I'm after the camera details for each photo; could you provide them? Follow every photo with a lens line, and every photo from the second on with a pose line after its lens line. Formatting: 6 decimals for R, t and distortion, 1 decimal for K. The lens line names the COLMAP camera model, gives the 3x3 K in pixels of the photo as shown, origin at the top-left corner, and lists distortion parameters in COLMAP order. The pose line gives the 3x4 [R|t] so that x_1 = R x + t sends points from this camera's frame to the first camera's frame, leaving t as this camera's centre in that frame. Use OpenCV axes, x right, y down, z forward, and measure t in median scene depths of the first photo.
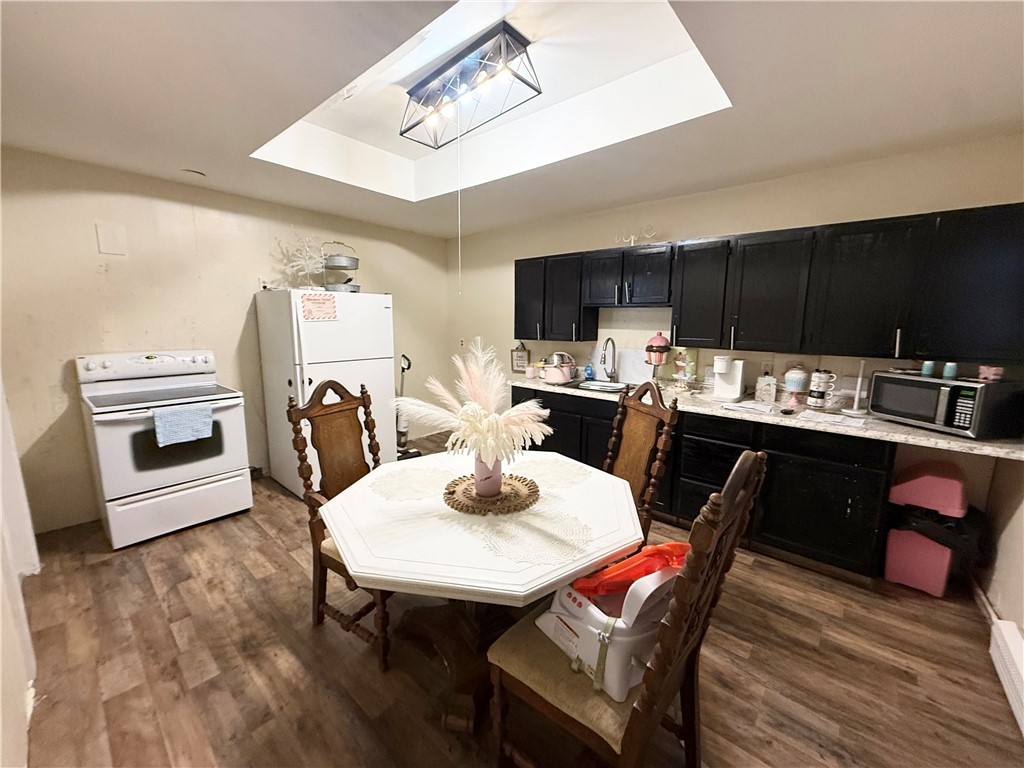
lens RADIAL K [[409.0, 0, 509.6], [0, 409.0, 383.2], [0, 0, 1]] dist [-0.008764, 0.000026]
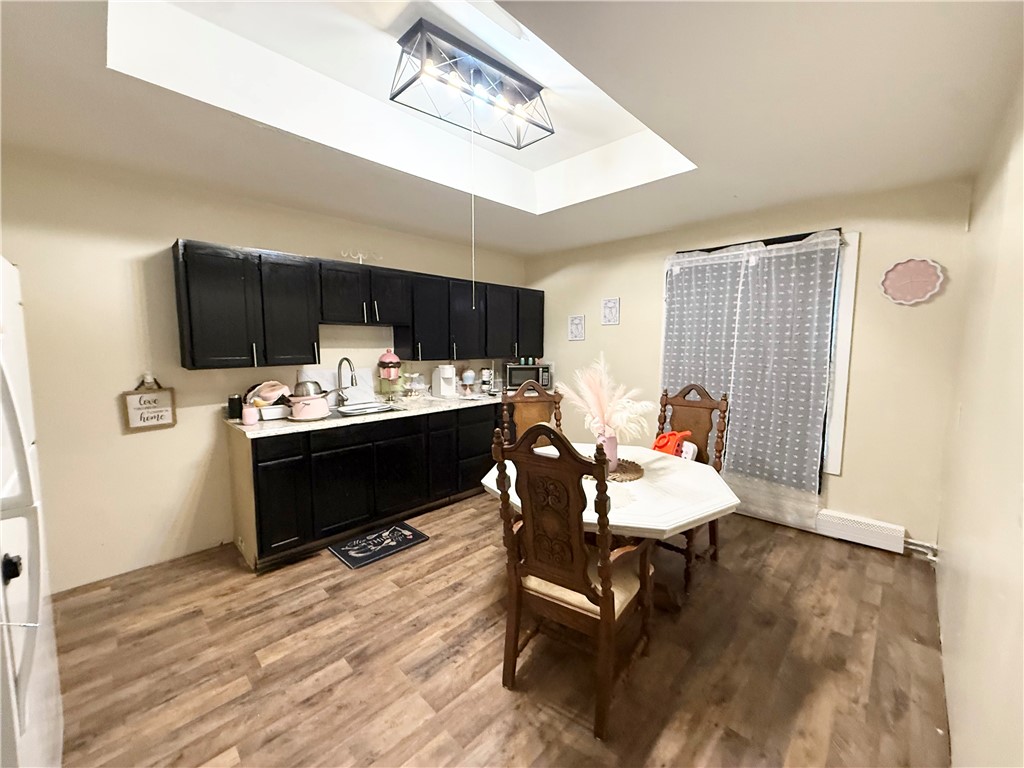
lens RADIAL K [[409.0, 0, 509.5], [0, 409.0, 381.9], [0, 0, 1]] dist [-0.008764, 0.000026]
pose [[0.056362, -0.107472, 0.992609, -0.709846], [0.152336, 0.983475, 0.097833, -0.098619], [-0.986720, 0.145696, 0.071803, 0.621814]]
